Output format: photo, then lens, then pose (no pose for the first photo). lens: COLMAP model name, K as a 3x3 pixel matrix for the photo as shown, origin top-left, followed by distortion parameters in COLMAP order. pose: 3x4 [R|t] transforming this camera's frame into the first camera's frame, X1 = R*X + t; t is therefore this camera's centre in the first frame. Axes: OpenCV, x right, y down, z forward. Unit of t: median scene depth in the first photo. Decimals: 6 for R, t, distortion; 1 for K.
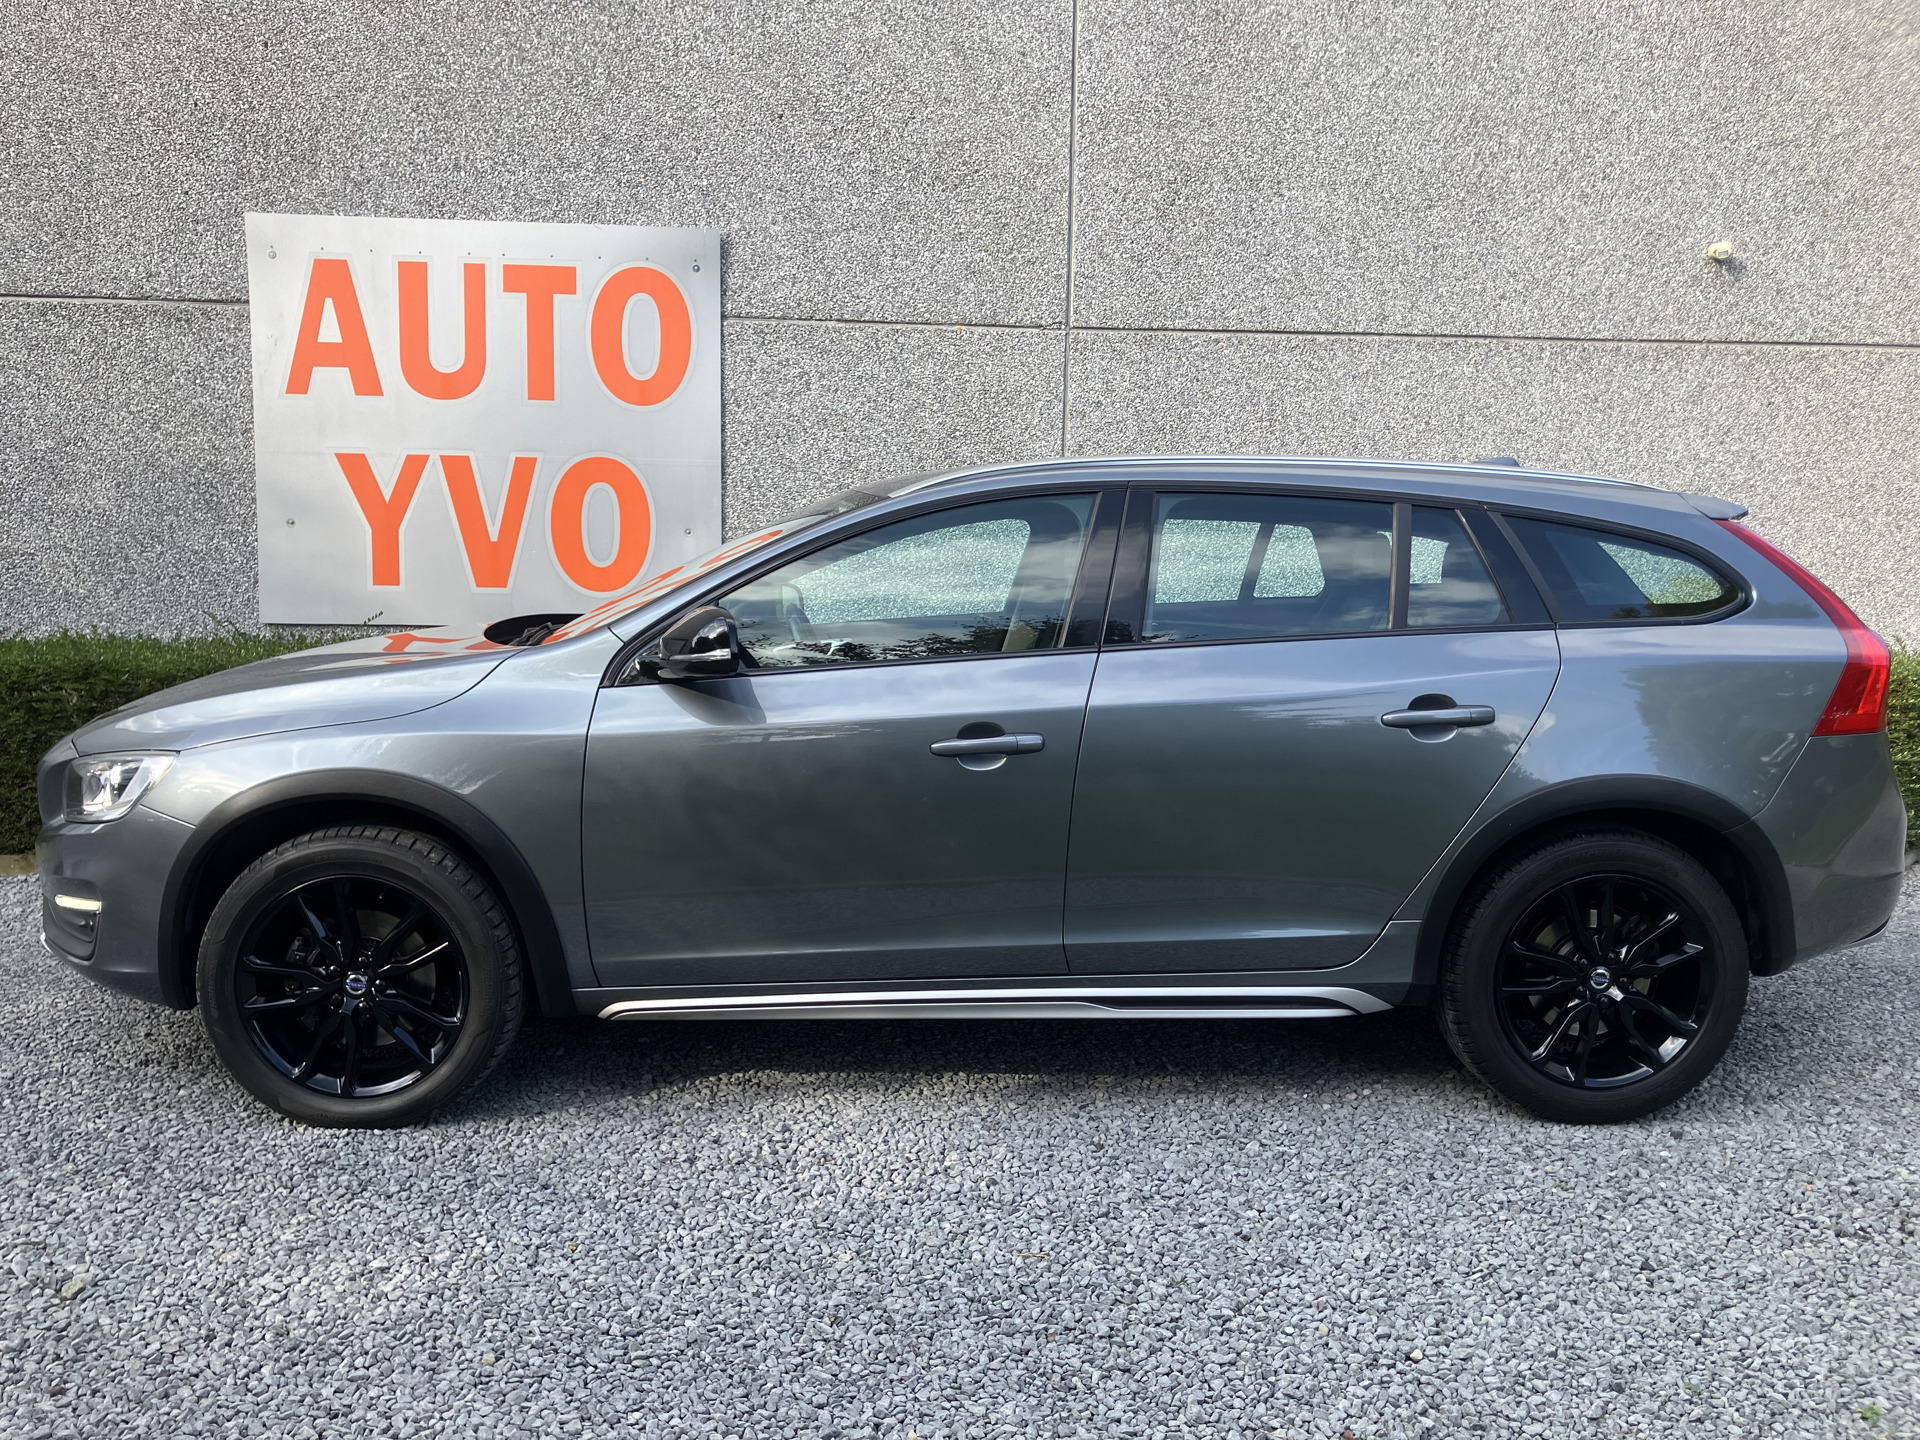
lens RADIAL K [[1630.9, 0, 959.2], [0, 1630.9, 726.0], [0, 0, 1]] dist [0.020355, -0.015978]
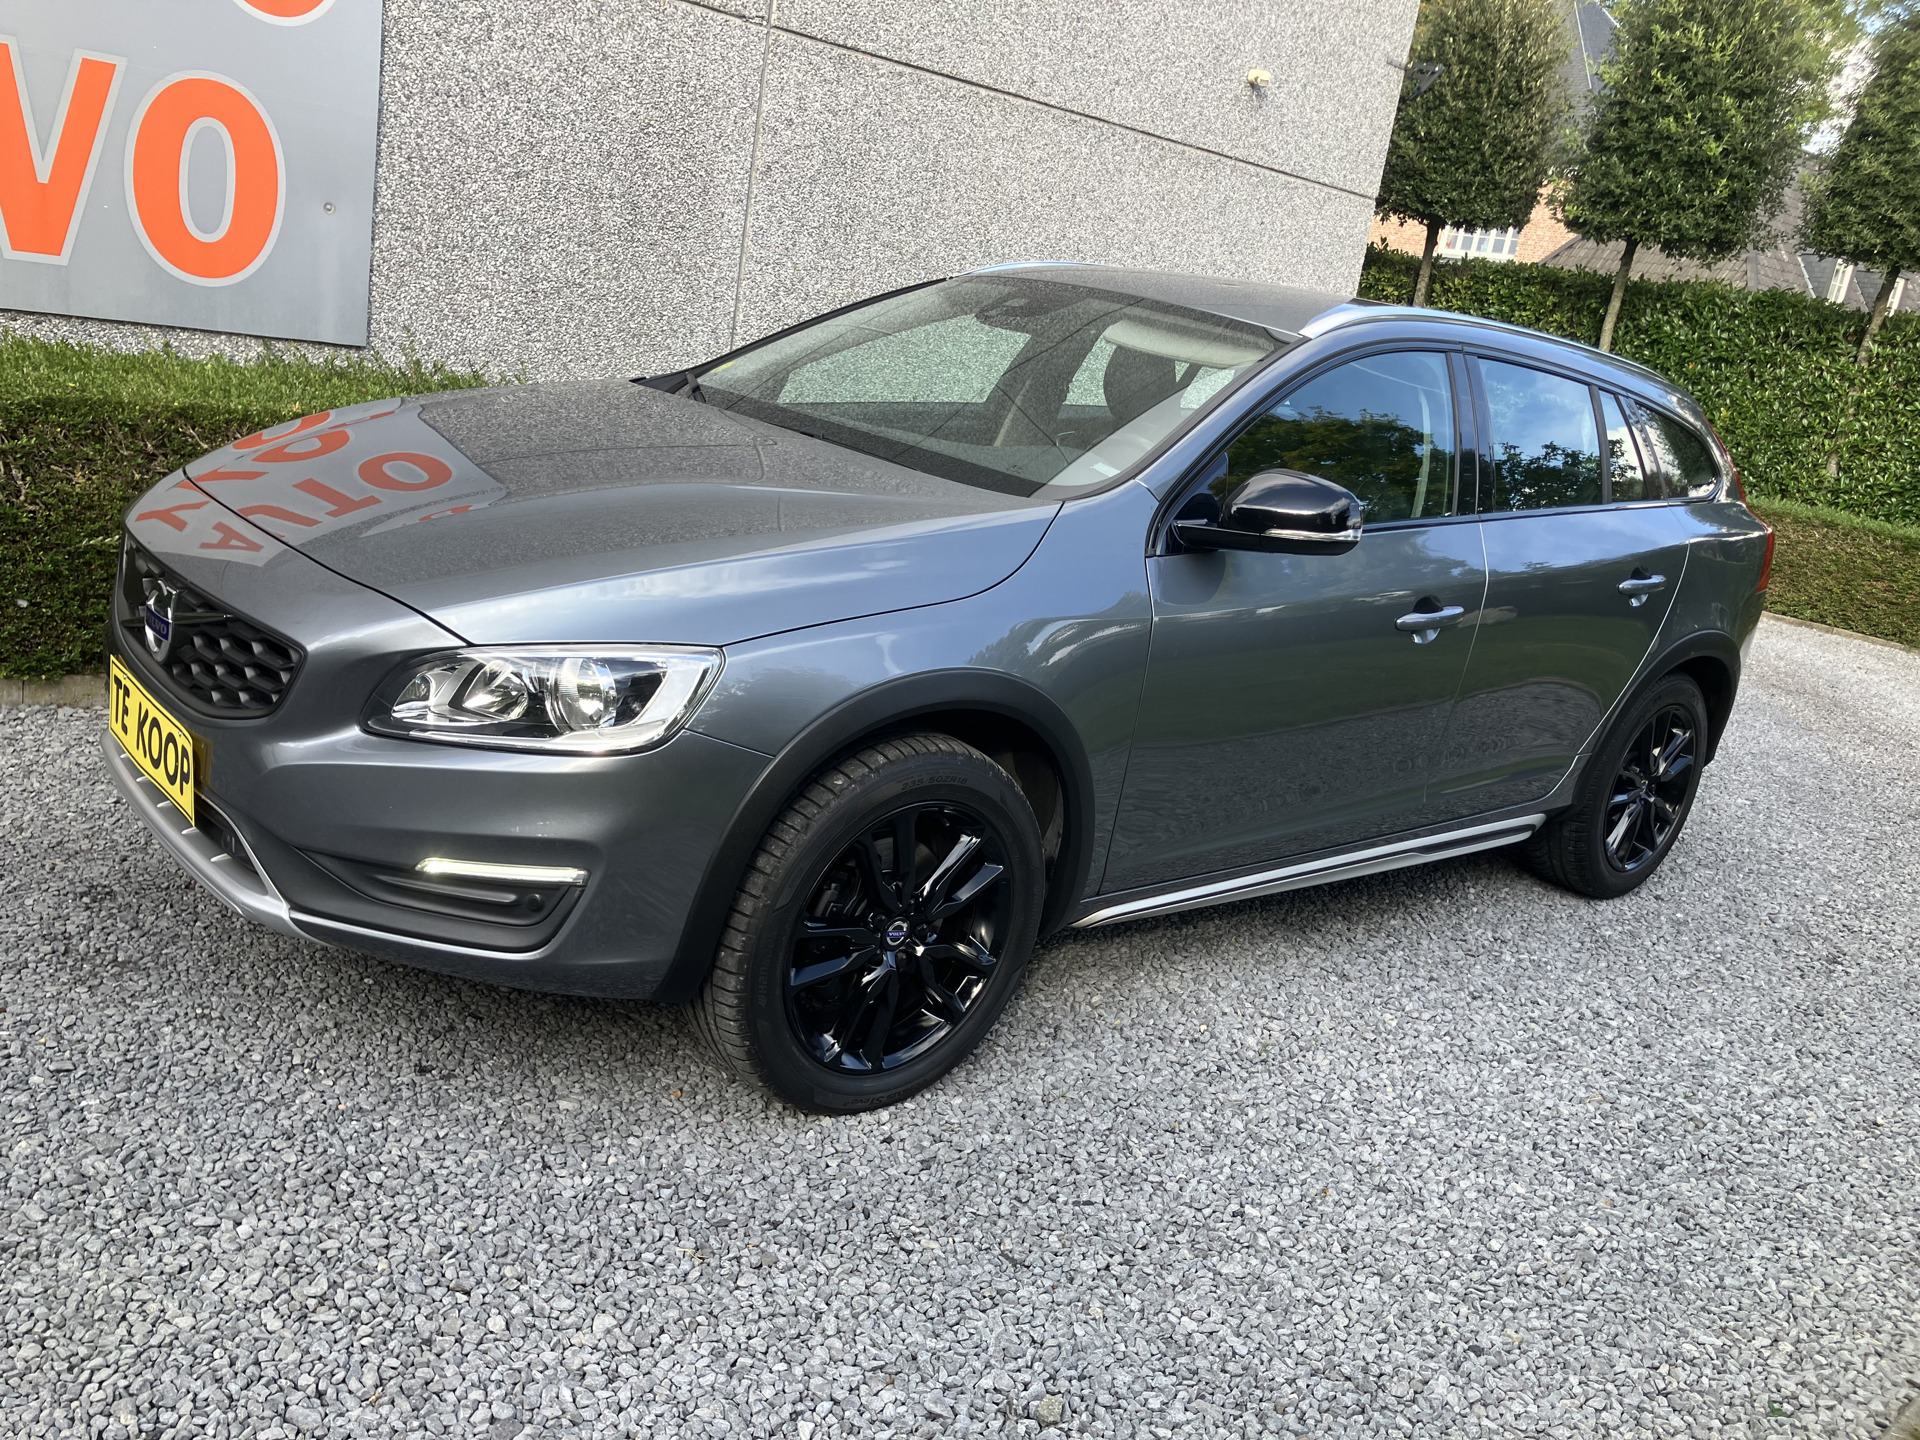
lens RADIAL K [[1630.9, 0, 965.0], [0, 1630.9, 712.8], [0, 0, 1]] dist [0.020355, -0.015978]
pose [[0.765323, -0.056094, 0.641198, -0.431899], [-0.073102, 0.982174, 0.173177, -0.042655], [-0.639482, -0.179409, 0.747580, 0.215667]]
